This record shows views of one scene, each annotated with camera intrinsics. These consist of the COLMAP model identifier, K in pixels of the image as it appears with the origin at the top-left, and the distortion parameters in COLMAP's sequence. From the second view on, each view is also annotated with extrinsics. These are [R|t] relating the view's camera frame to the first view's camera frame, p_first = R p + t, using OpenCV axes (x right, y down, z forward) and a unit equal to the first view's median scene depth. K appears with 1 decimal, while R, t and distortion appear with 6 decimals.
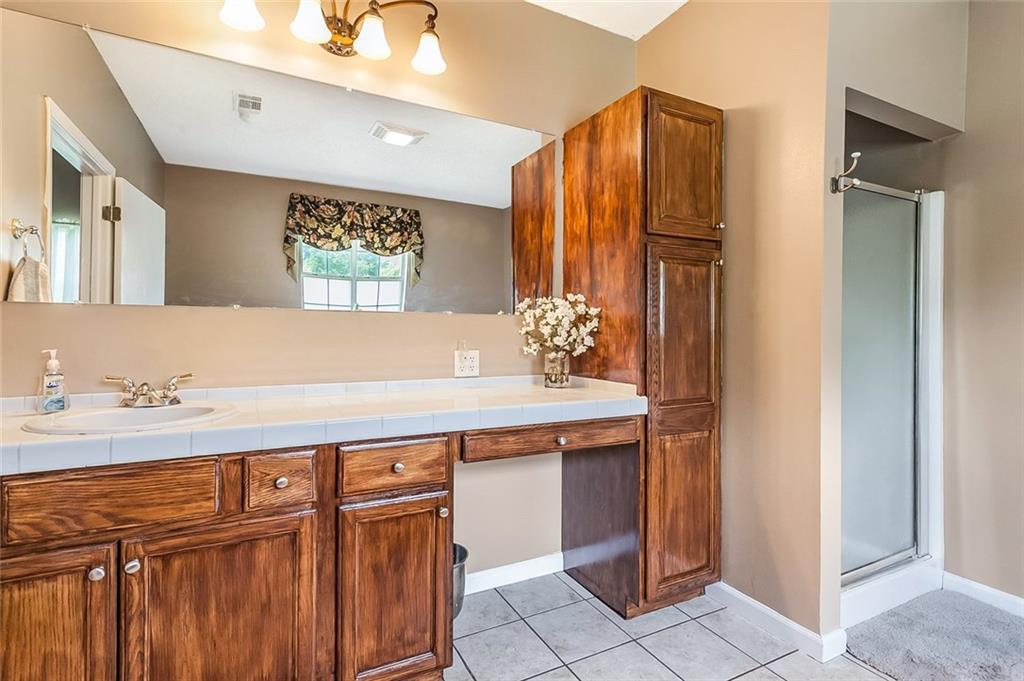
lens RADIAL K [[501.3, 0, 531.7], [0, 501.3, 330.0], [0, 0, 1]] dist [0.008143, 0.000955]
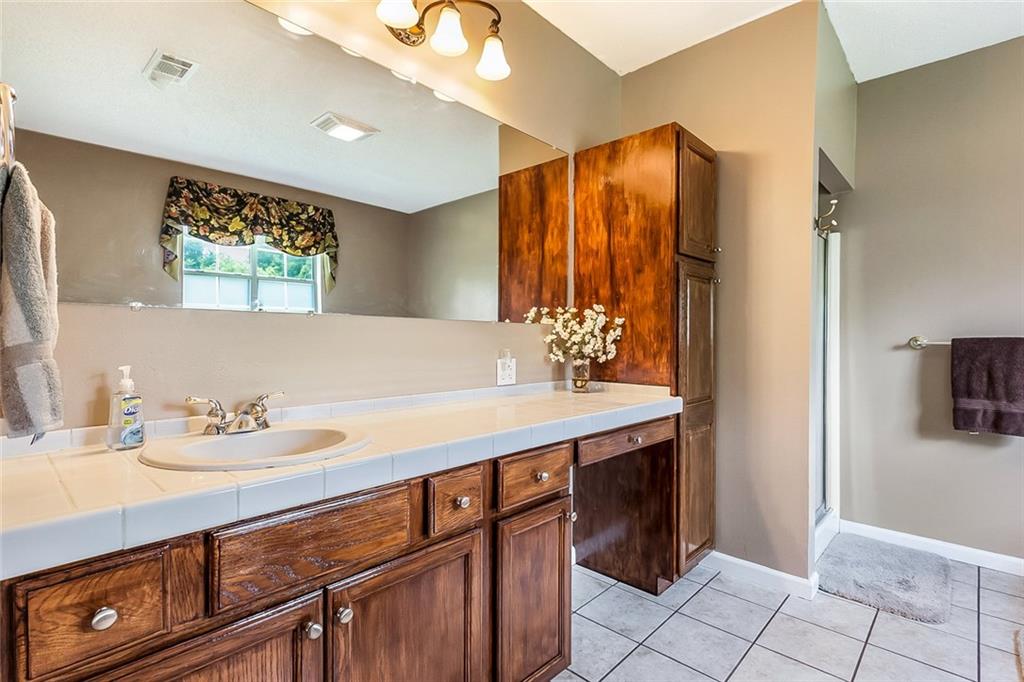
lens RADIAL K [[488.7, 0, 512.0], [0, 488.7, 341.0], [0, 0, 1]] dist [0.005959, 0.000731]
pose [[0.945640, -0.003194, 0.325199, -0.438529], [0.000450, 0.999964, 0.008511, -0.003324], [-0.325215, -0.007902, 0.945607, 0.068683]]
